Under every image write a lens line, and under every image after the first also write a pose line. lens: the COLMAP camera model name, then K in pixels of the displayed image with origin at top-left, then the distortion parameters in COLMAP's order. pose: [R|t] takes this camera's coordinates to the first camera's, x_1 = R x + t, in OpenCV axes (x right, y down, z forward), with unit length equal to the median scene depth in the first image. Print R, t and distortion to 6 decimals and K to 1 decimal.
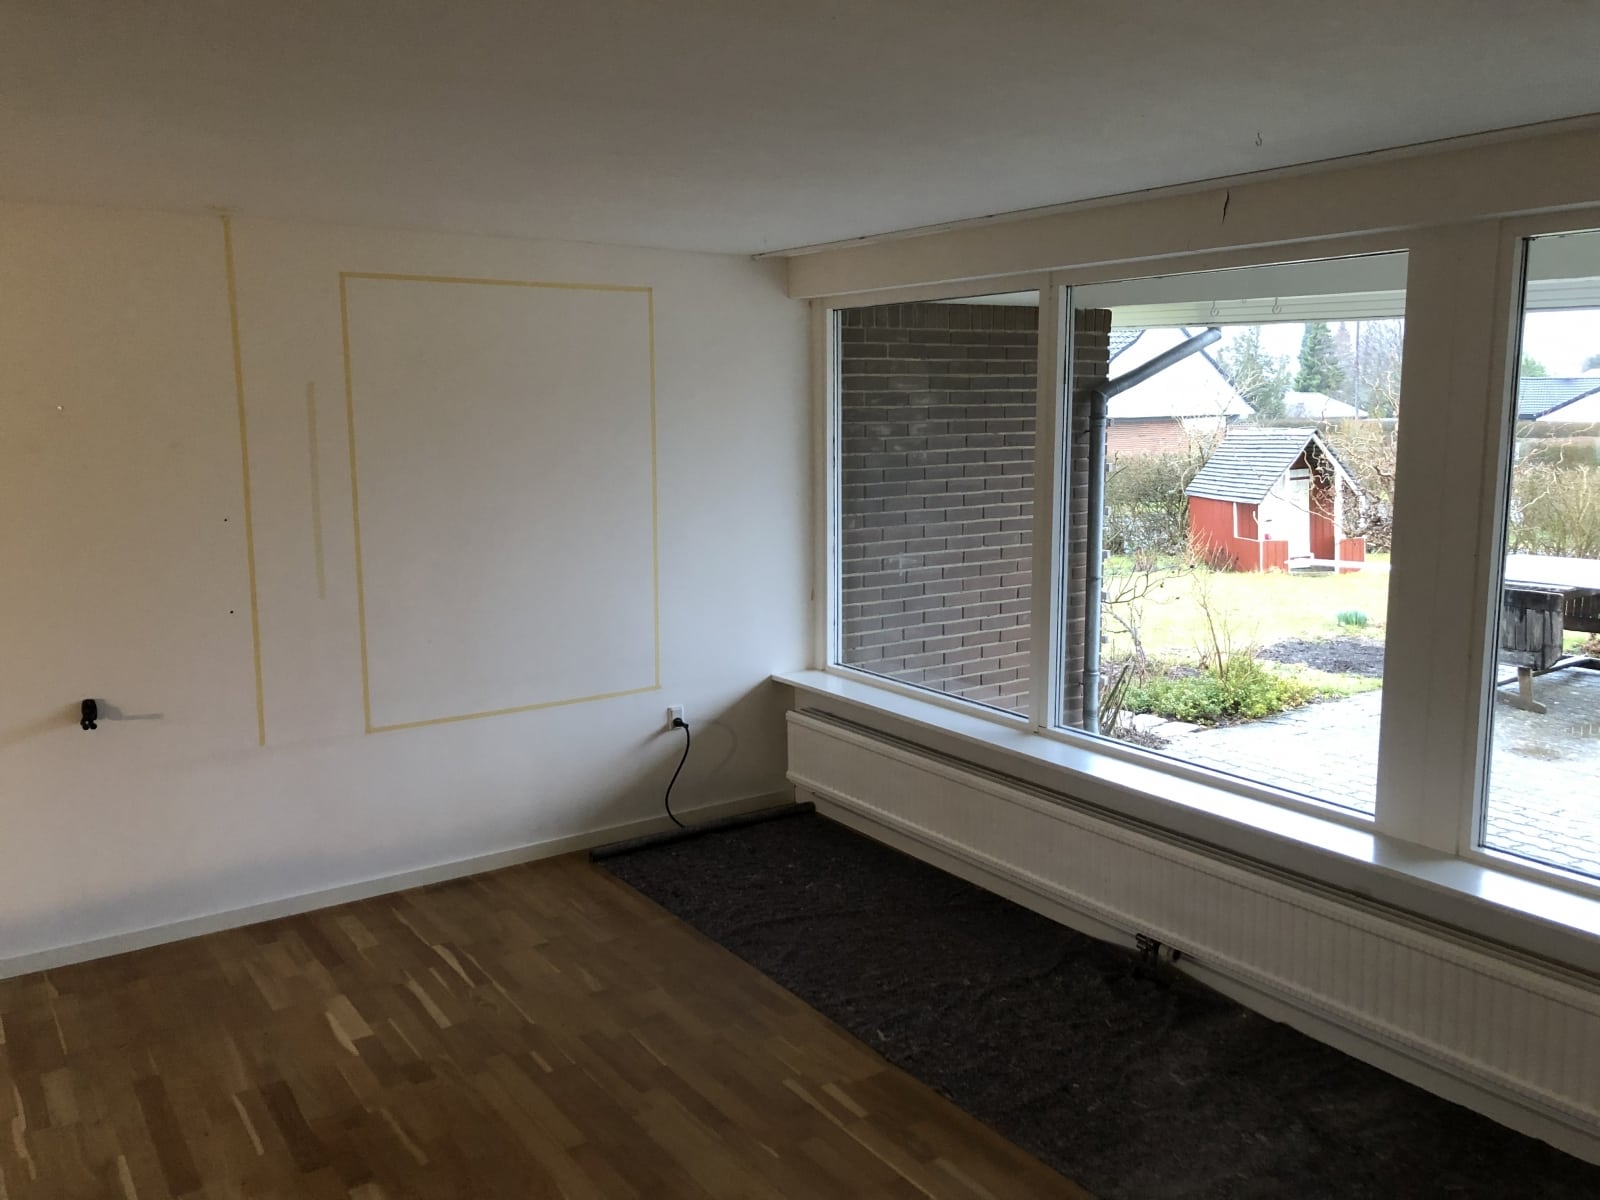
lens RADIAL K [[1320.1, 0, 805.6], [0, 1320.1, 604.6], [0, 0, 1]] dist [0.032972, -0.031838]
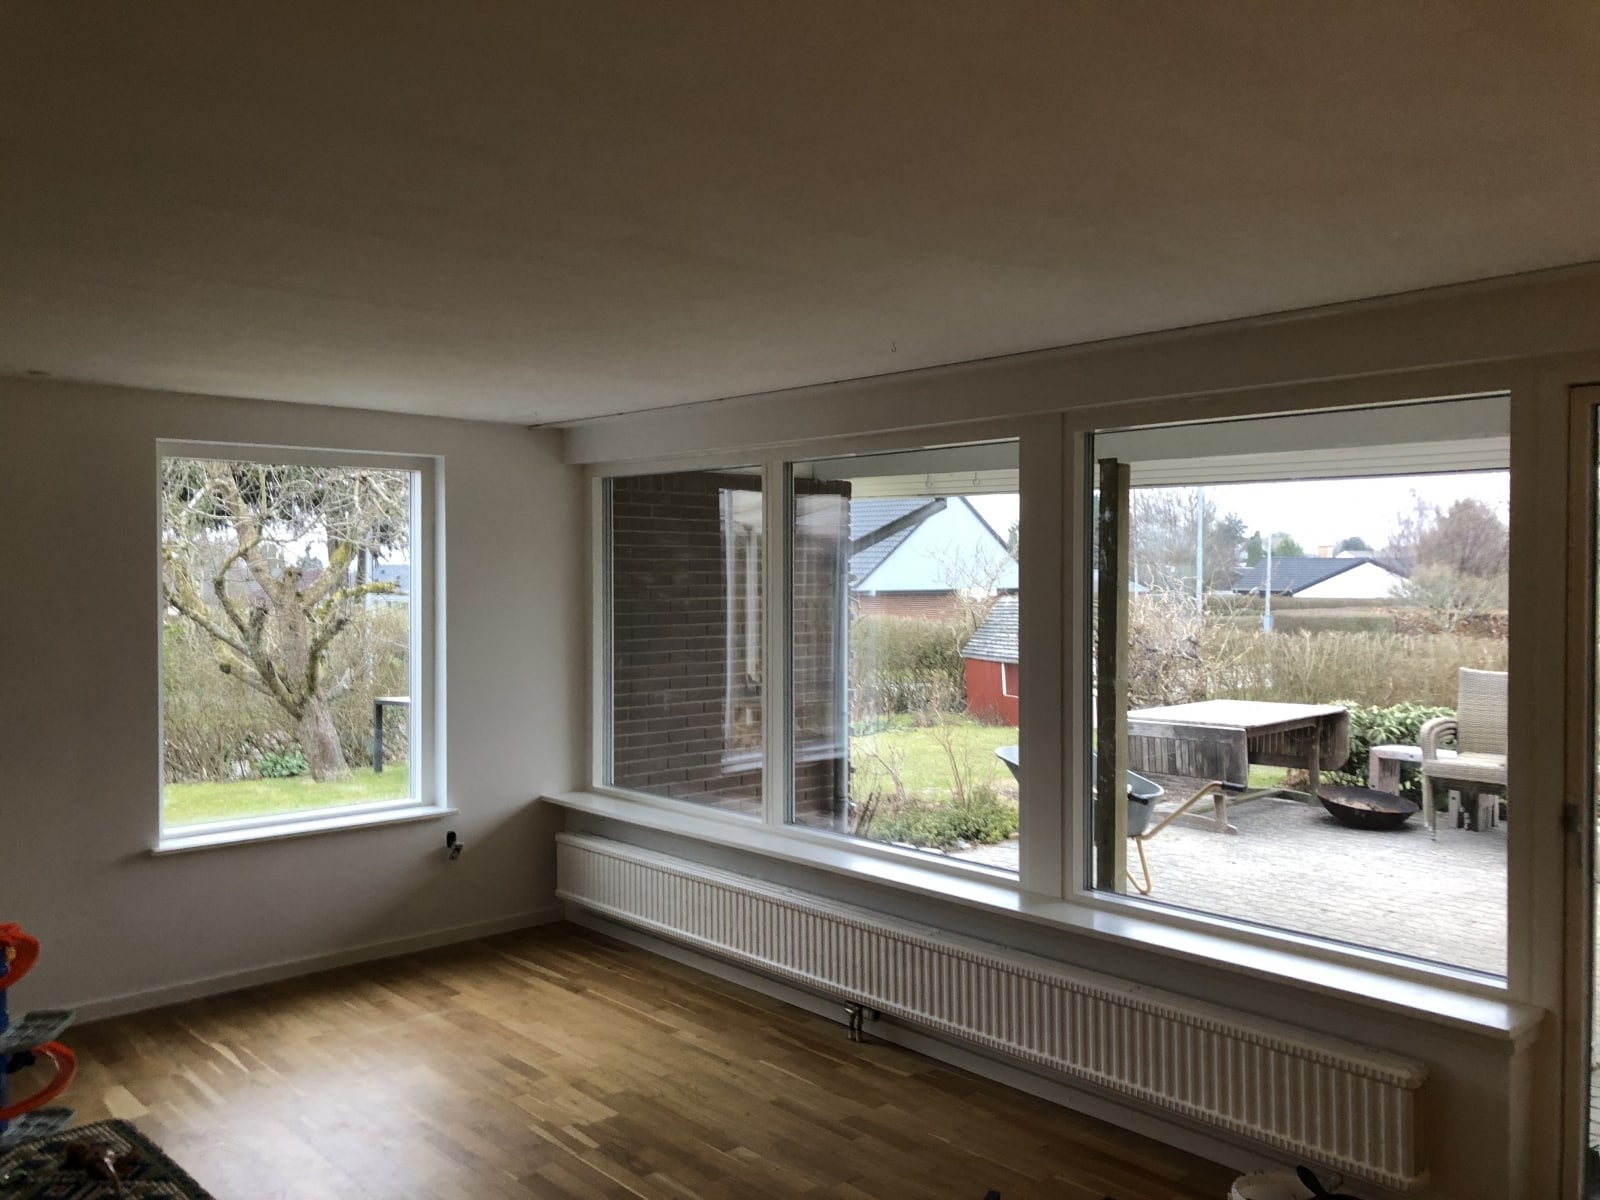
lens RADIAL K [[1320.1, 0, 799.0], [0, 1320.1, 586.8], [0, 0, 1]] dist [0.032972, -0.031838]
pose [[0.990404, 0.009638, 0.137867, 0.029308], [0.009897, 0.990058, -0.140314, 0.033635], [-0.137849, 0.140332, 0.980462, -0.125512]]
